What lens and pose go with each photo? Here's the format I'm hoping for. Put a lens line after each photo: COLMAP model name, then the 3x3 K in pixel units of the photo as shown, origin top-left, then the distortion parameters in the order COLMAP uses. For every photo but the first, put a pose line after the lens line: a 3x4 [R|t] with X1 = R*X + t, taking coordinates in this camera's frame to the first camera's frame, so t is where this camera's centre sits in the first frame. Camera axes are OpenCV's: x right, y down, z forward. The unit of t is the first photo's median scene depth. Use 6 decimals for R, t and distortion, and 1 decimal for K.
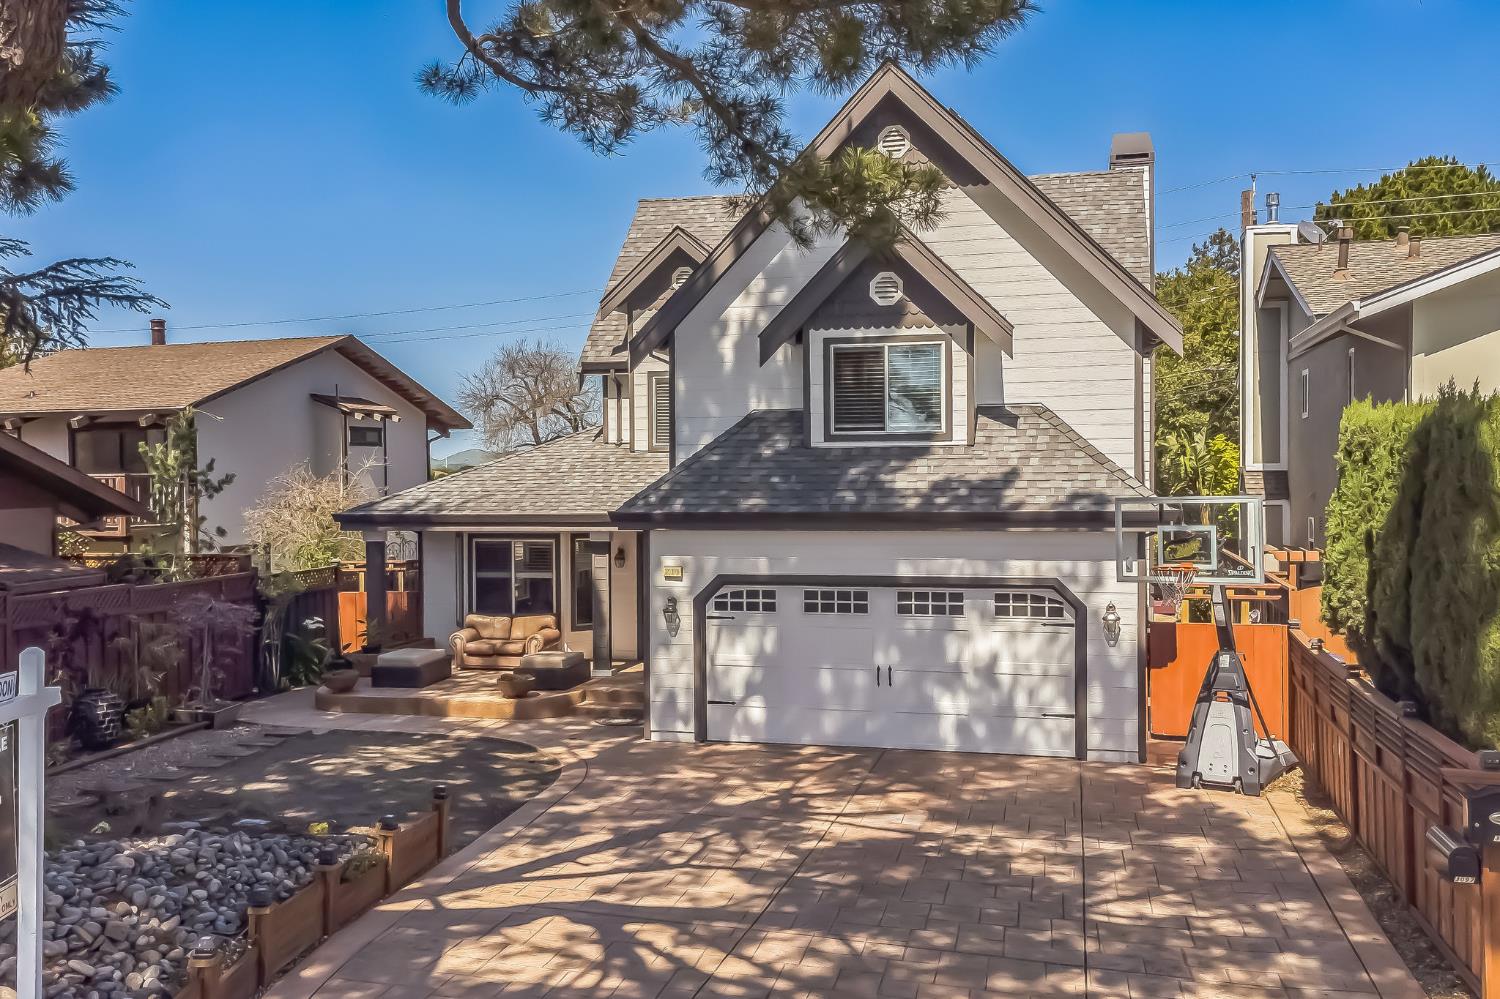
lens RADIAL K [[1355.6, 0, 736.4], [0, 1355.6, 504.2], [0, 0, 1]] dist [0.013638, 0.061454]
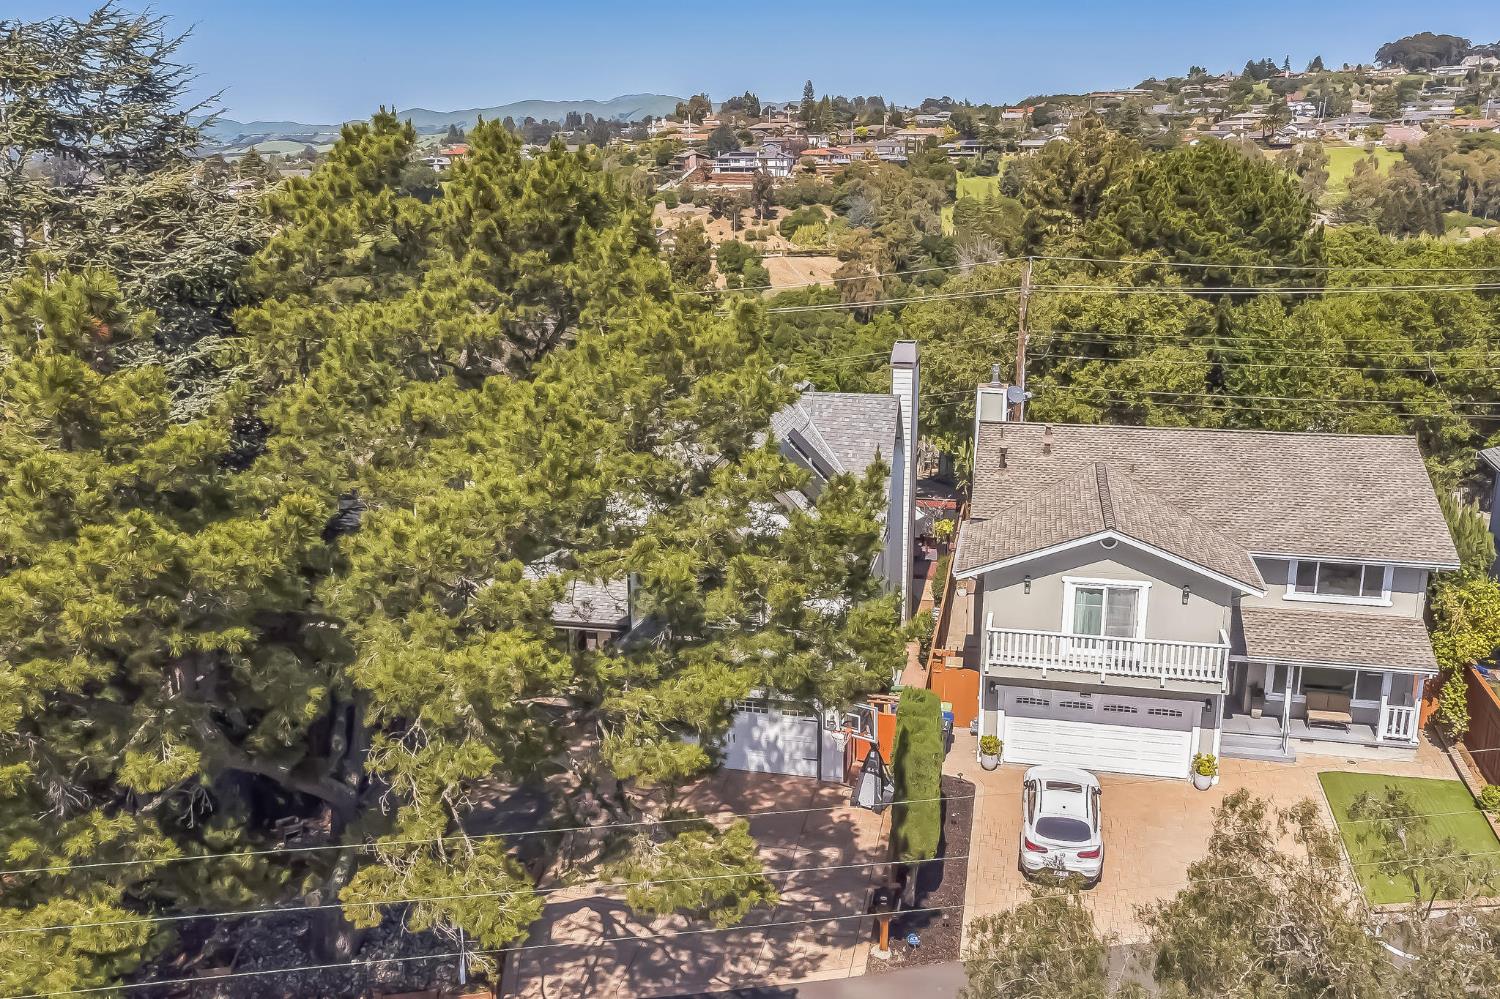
lens RADIAL K [[1355.6, 0, 748.4], [0, 1355.6, 500.3], [0, 0, 1]] dist [0.013638, 0.061454]
pose [[0.998996, 0.001807, 0.044763, 0.072250], [-0.012076, 0.973064, 0.230220, -1.053398], [-0.043141, -0.230529, 0.972109, -1.410572]]
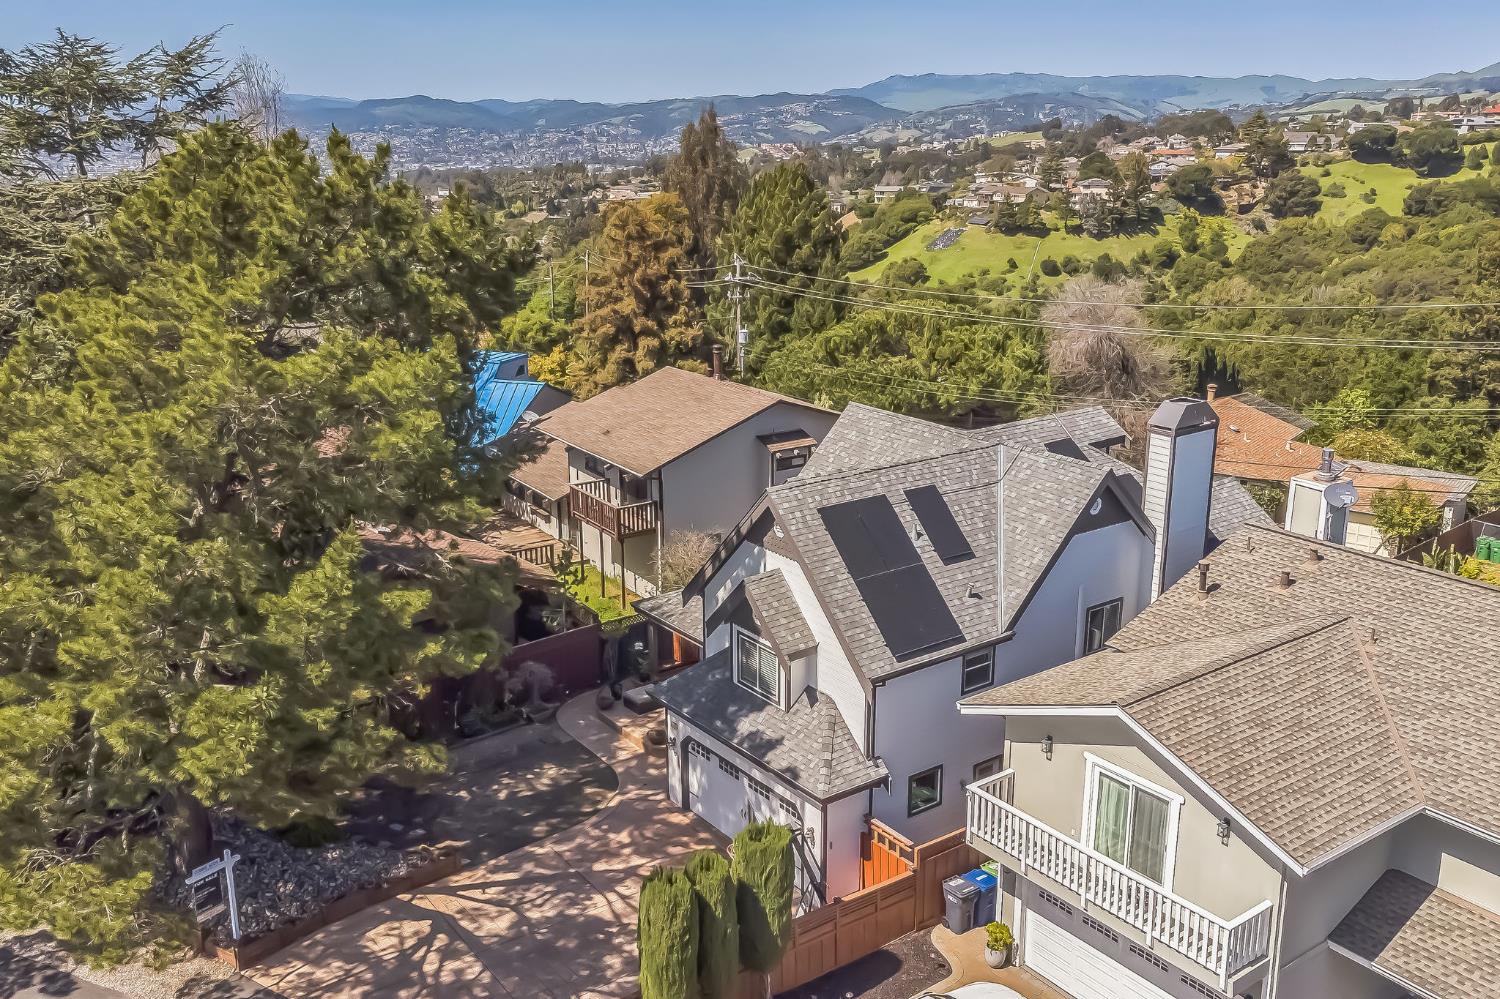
lens RADIAL K [[1355.6, 0, 753.9], [0, 1355.6, 498.7], [0, 0, 1]] dist [0.013638, 0.061454]
pose [[0.773344, 0.185634, -0.606200, 1.754756], [-0.020607, 0.963027, 0.268615, -1.191344], [0.633651, -0.195240, 0.748577, -0.486015]]
